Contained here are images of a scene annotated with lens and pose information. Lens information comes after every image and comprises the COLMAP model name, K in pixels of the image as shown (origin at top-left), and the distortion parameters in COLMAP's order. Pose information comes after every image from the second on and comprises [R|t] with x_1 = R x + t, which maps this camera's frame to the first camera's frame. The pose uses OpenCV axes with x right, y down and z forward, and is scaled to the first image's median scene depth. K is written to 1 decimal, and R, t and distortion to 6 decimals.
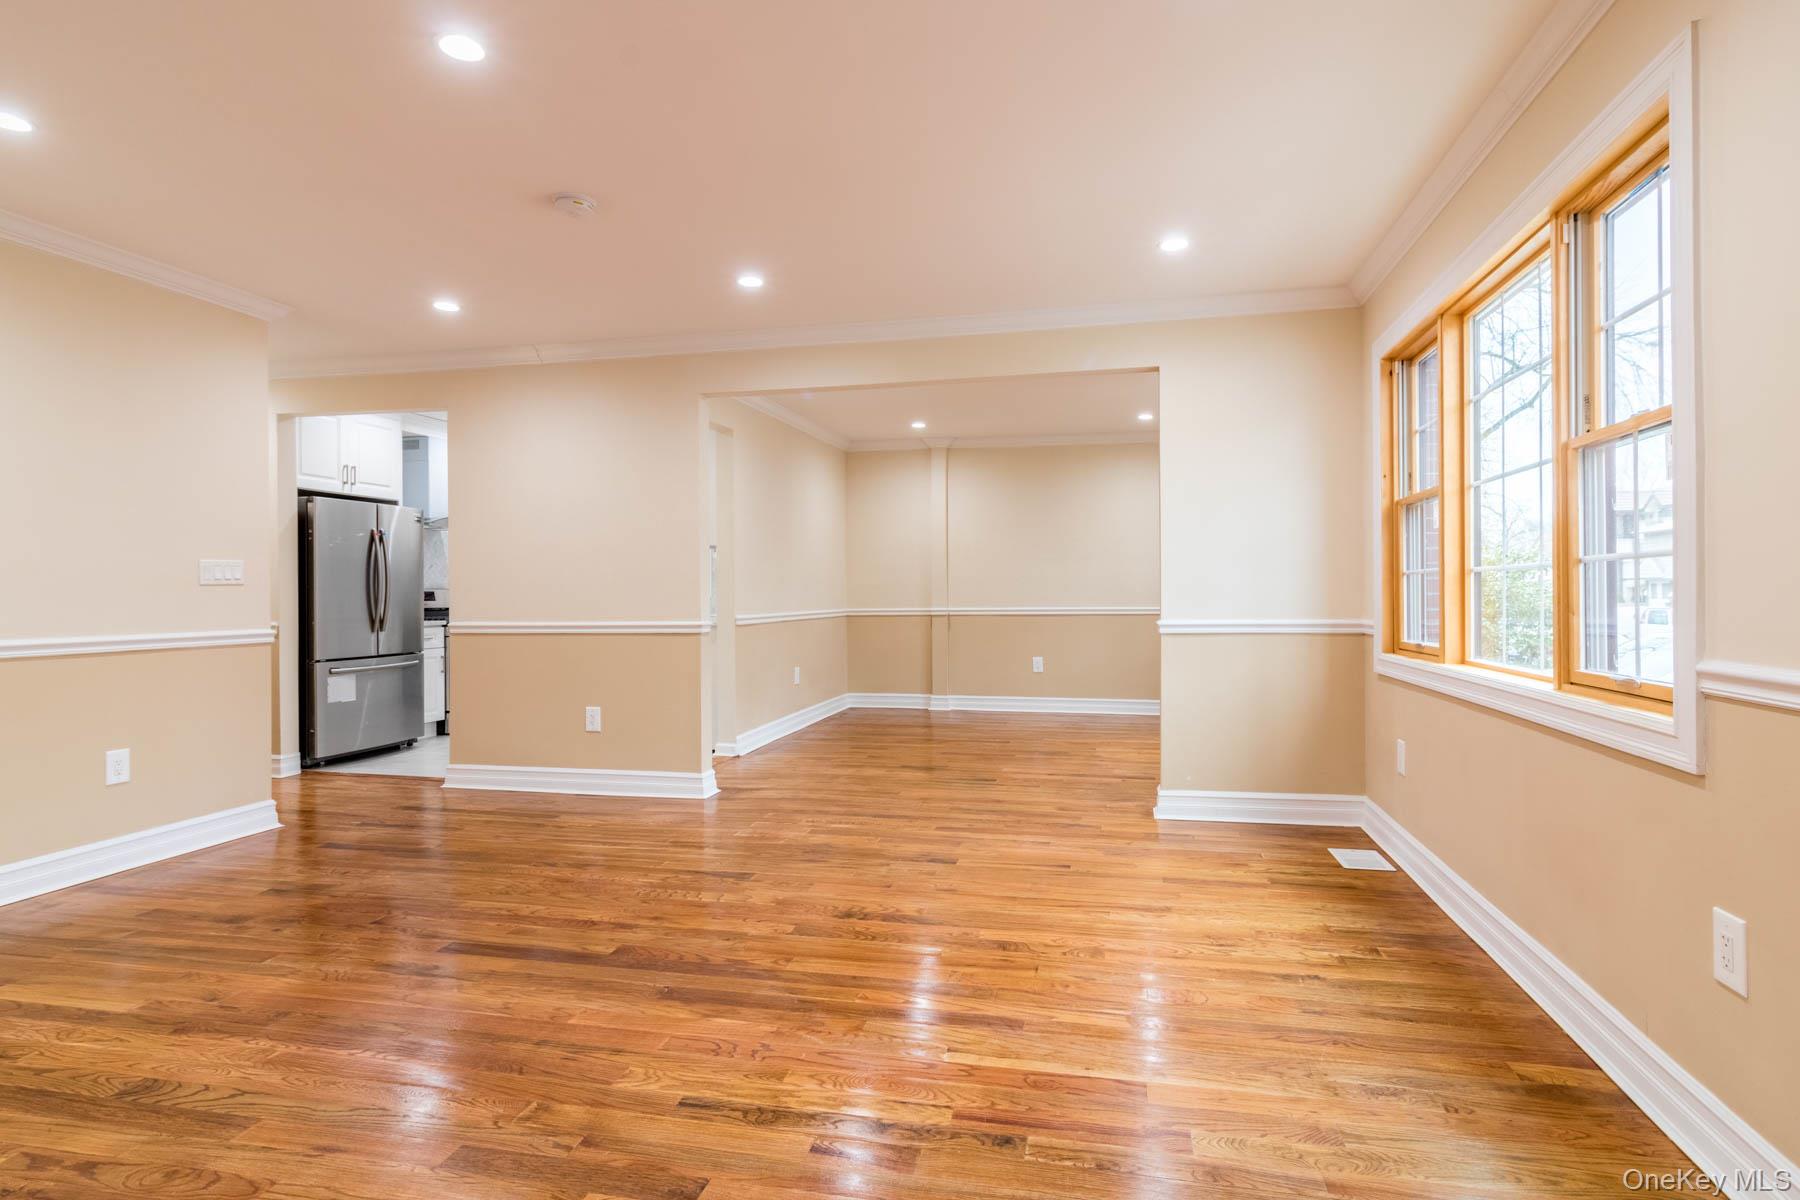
lens RADIAL K [[879.9, 0, 908.7], [0, 879.9, 596.0], [0, 0, 1]] dist [0.002606, -0.000433]
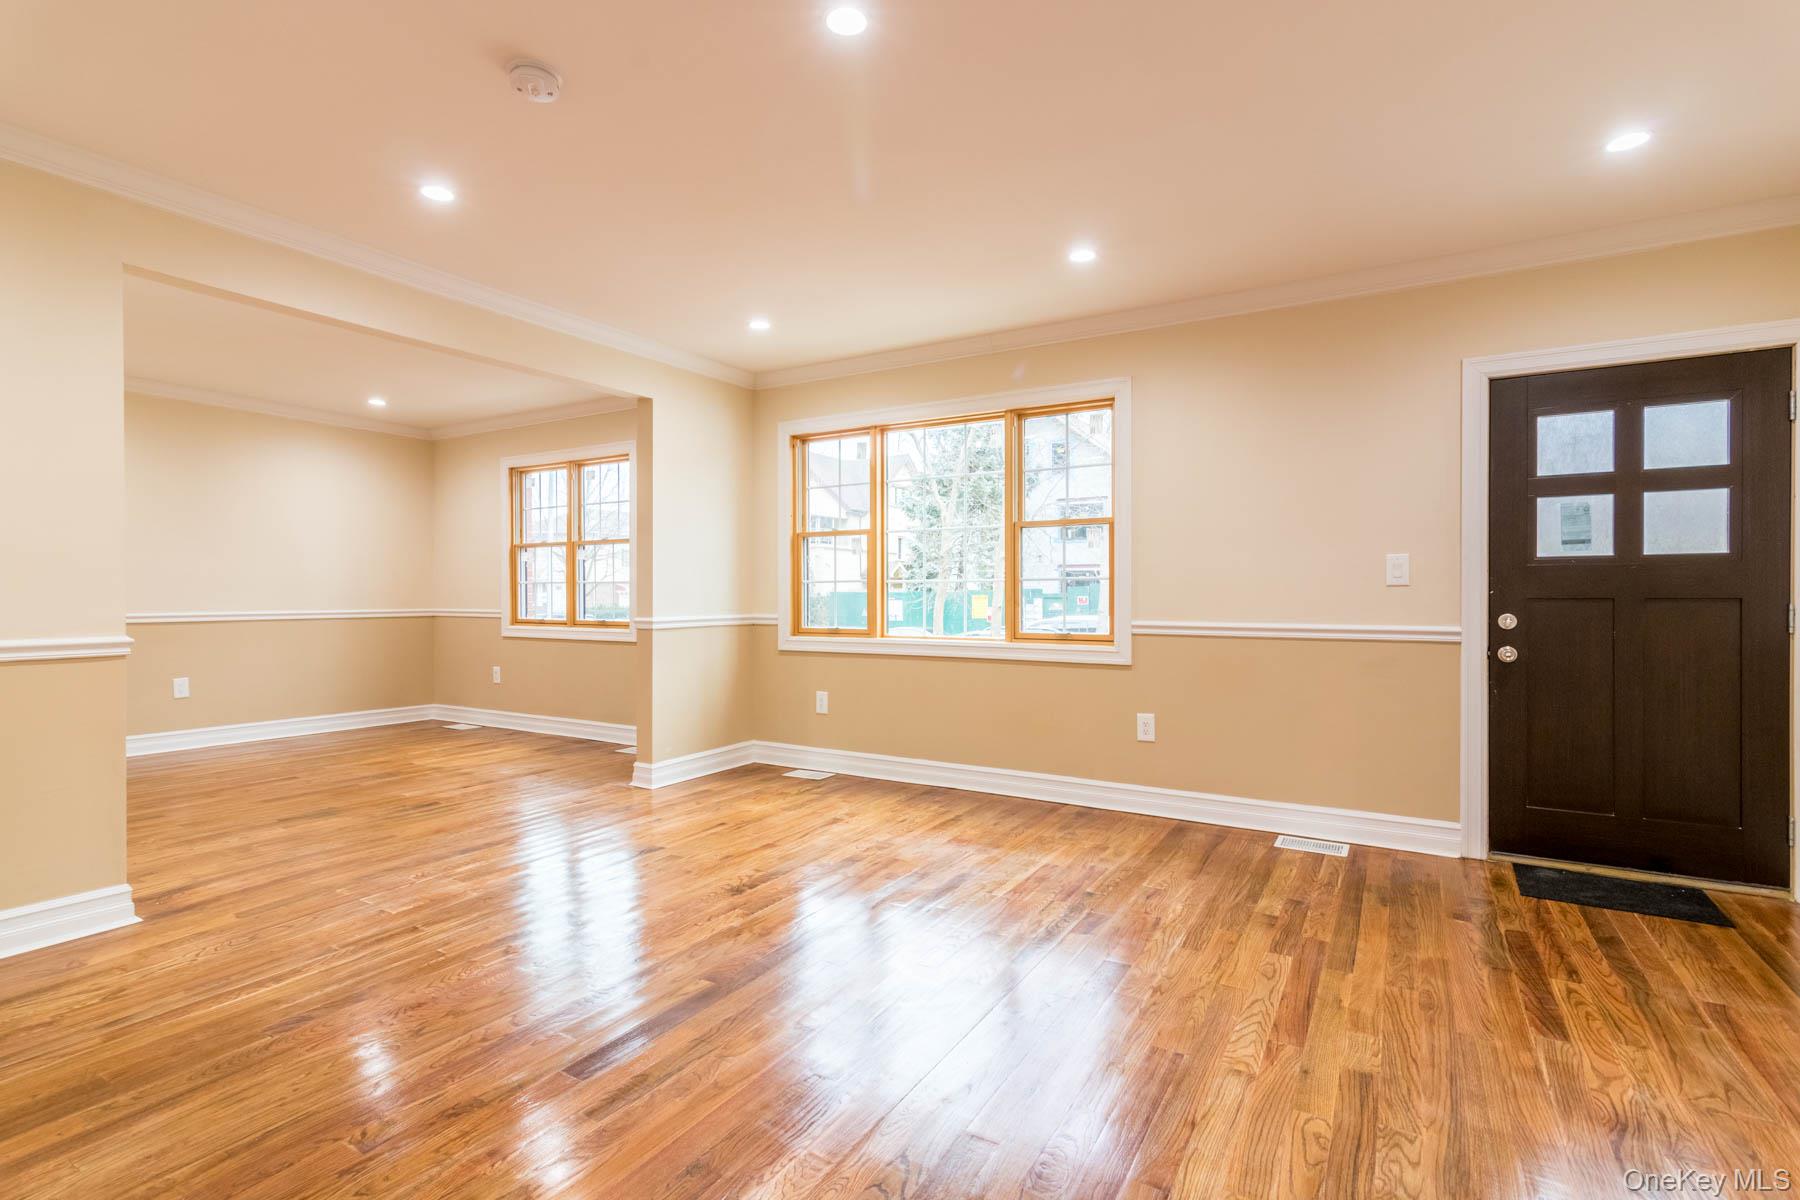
lens RADIAL K [[879.9, 0, 896.7], [0, 879.9, 599.3], [0, 0, 1]] dist [0.002606, -0.000433]
pose [[0.320788, -0.000424, 0.947151, -0.863136], [-0.001298, 0.999999, 0.000887, 0.002501], [-0.947150, -0.001514, 0.320787, 0.391911]]
